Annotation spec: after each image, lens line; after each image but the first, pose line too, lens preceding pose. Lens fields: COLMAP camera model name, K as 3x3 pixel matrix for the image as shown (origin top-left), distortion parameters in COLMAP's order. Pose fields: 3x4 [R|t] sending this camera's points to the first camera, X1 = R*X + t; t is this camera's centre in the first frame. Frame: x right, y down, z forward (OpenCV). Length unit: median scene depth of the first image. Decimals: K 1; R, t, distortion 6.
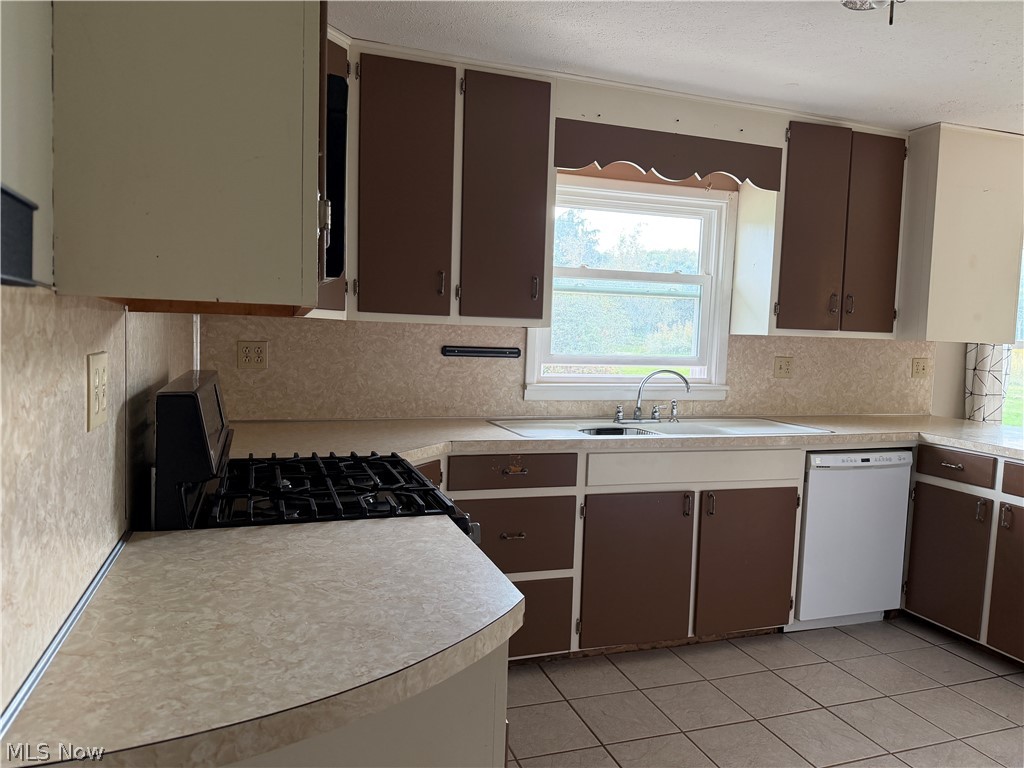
lens RADIAL K [[719.3, 0, 526.8], [0, 719.3, 382.5], [0, 0, 1]] dist [0.052824, 0.000610]
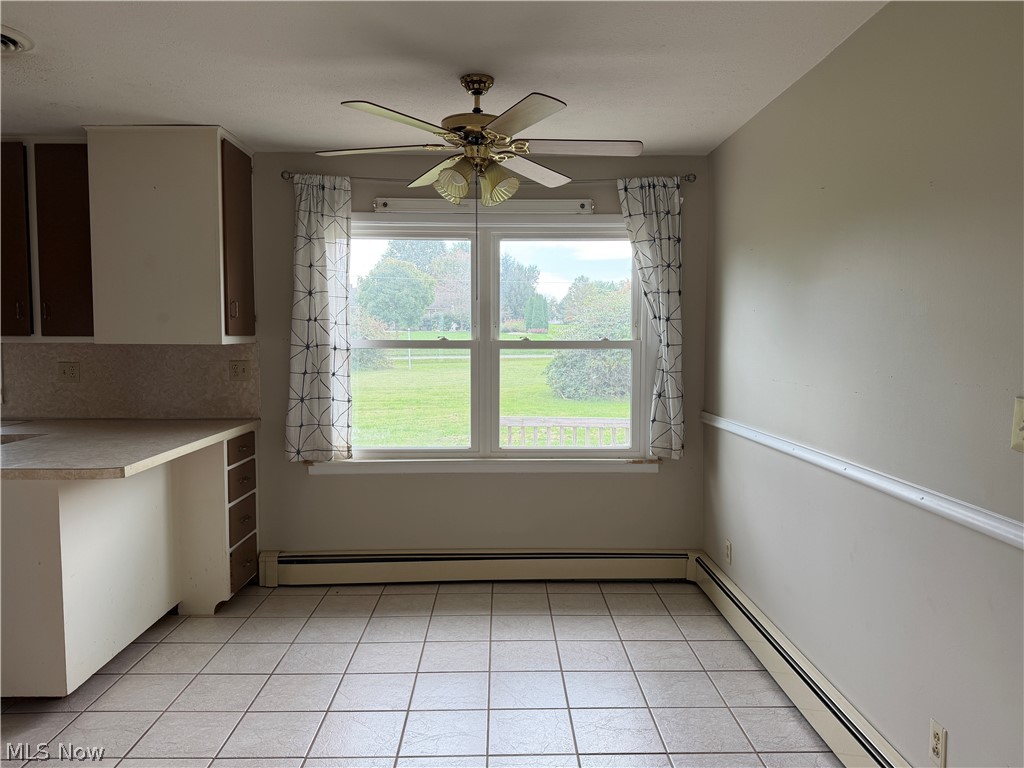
lens RADIAL K [[718.6, 0, 519.6], [0, 718.6, 385.3], [0, 0, 1]] dist [0.126037, -0.188835]
pose [[0.947736, -0.009104, -0.318926, 1.308514], [0.006451, 0.999935, -0.009376, 0.012286], [0.318990, 0.006829, 0.947733, 0.214708]]
